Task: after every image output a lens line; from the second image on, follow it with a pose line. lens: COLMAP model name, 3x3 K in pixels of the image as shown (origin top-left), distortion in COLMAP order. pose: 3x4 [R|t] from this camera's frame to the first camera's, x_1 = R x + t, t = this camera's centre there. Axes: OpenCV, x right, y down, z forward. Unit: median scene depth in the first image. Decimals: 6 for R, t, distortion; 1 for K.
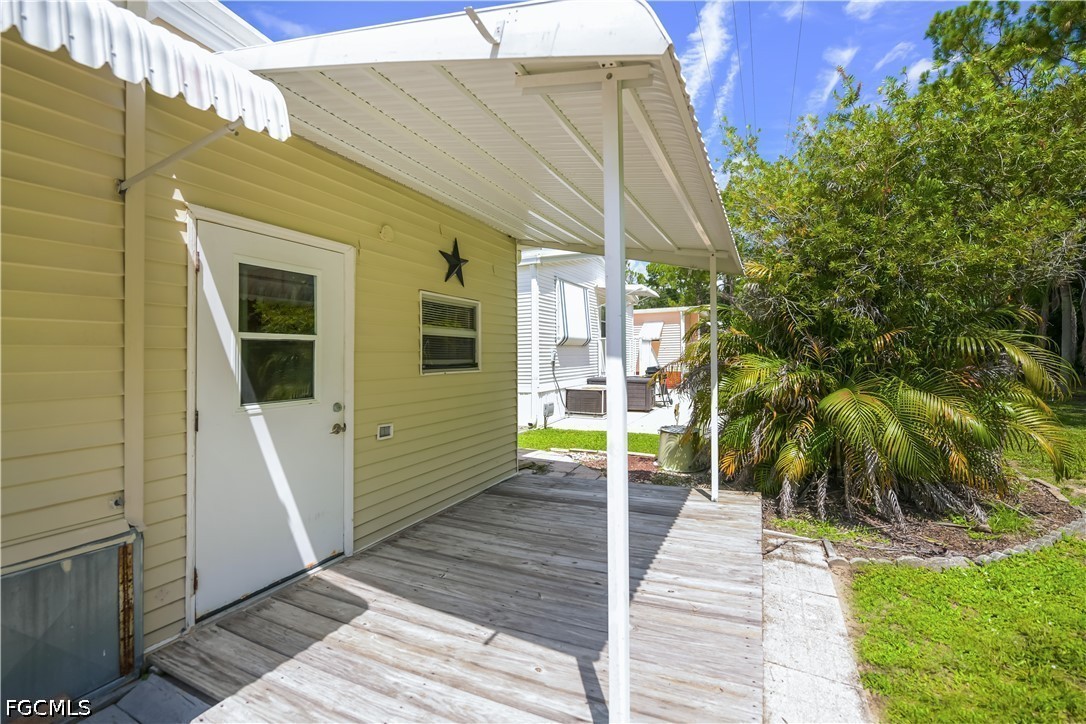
lens RADIAL K [[464.7, 0, 573.2], [0, 464.7, 341.3], [0, 0, 1]] dist [-0.009240, 0.000244]
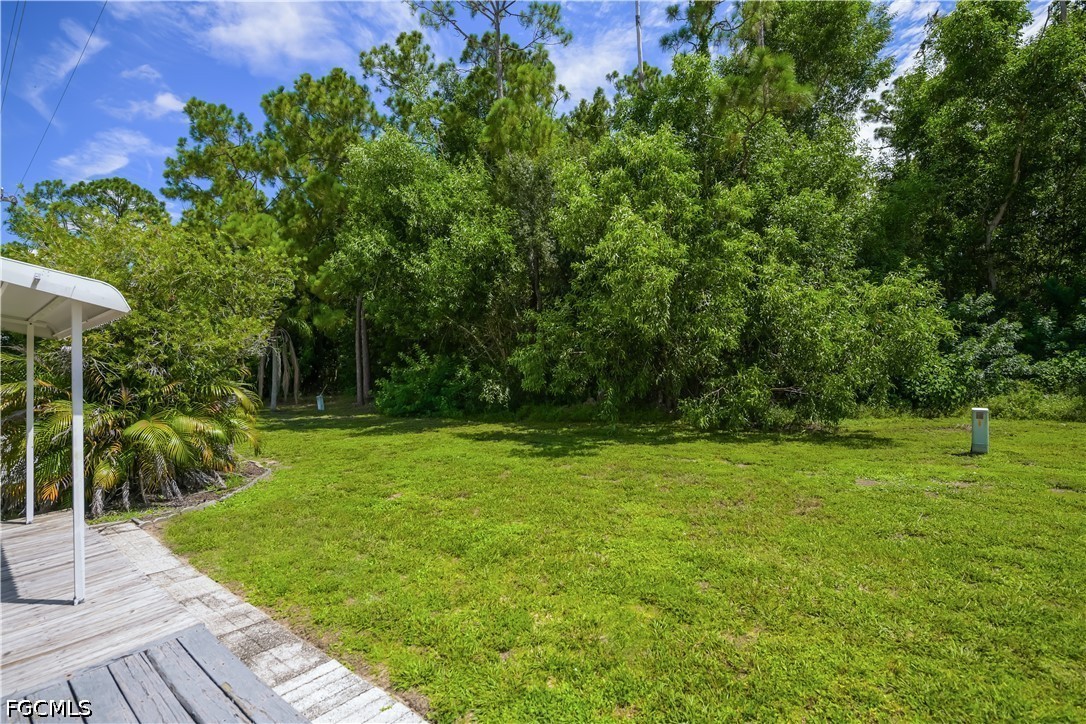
lens RADIAL K [[465.1, 0, 543.0], [0, 465.1, 362.0], [0, 0, 1]] dist [-0.000613, -0.022221]
pose [[0.238256, 0.012624, 0.971120, -0.585938], [0.002914, 0.999902, -0.013713, -0.068187], [-0.971198, 0.006097, 0.238196, -0.663661]]
